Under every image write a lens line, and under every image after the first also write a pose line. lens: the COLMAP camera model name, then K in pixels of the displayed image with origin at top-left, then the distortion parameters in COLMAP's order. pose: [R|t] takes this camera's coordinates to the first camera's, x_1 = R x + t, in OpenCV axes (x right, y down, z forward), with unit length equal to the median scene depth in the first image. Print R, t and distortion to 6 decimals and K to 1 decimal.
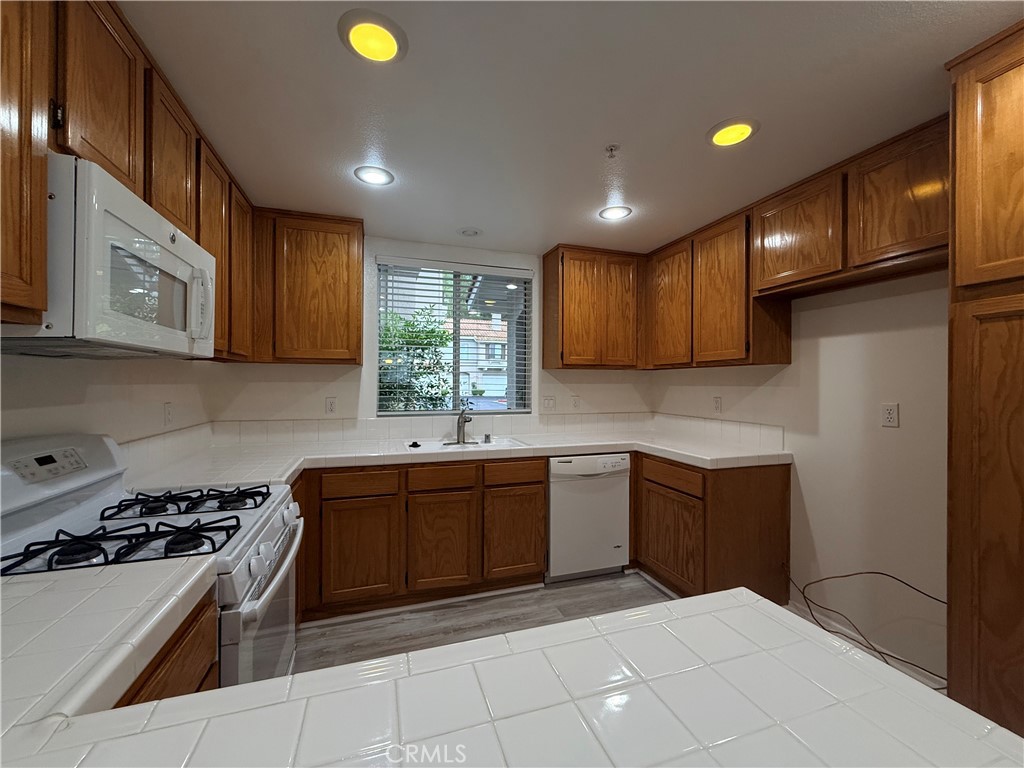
lens RADIAL K [[408.5, 0, 509.1], [0, 408.5, 383.9], [0, 0, 1]] dist [0.000385, 0.000128]
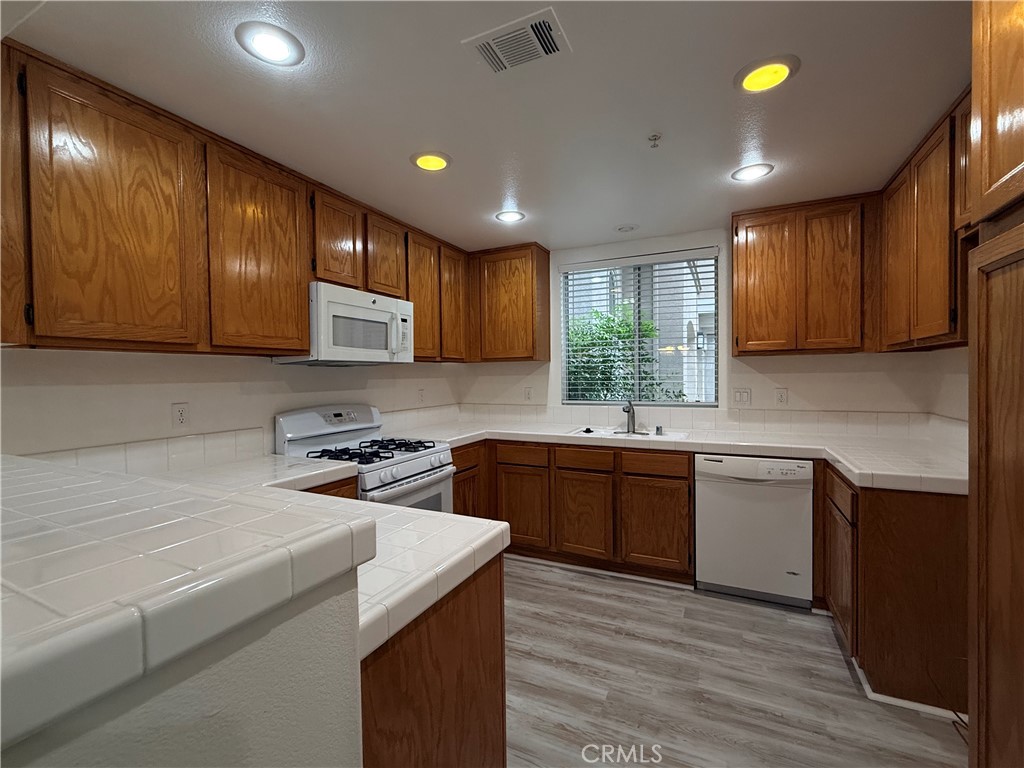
lens RADIAL K [[450.9, 0, 512.0], [0, 450.9, 384.0], [0, 0, 1]] dist [-0.000813, -0.000093]
pose [[0.719743, 0.001508, -0.694239, 0.517935], [0.014005, 0.999763, 0.016691, -0.001516], [0.694099, -0.021736, 0.719551, -0.027779]]
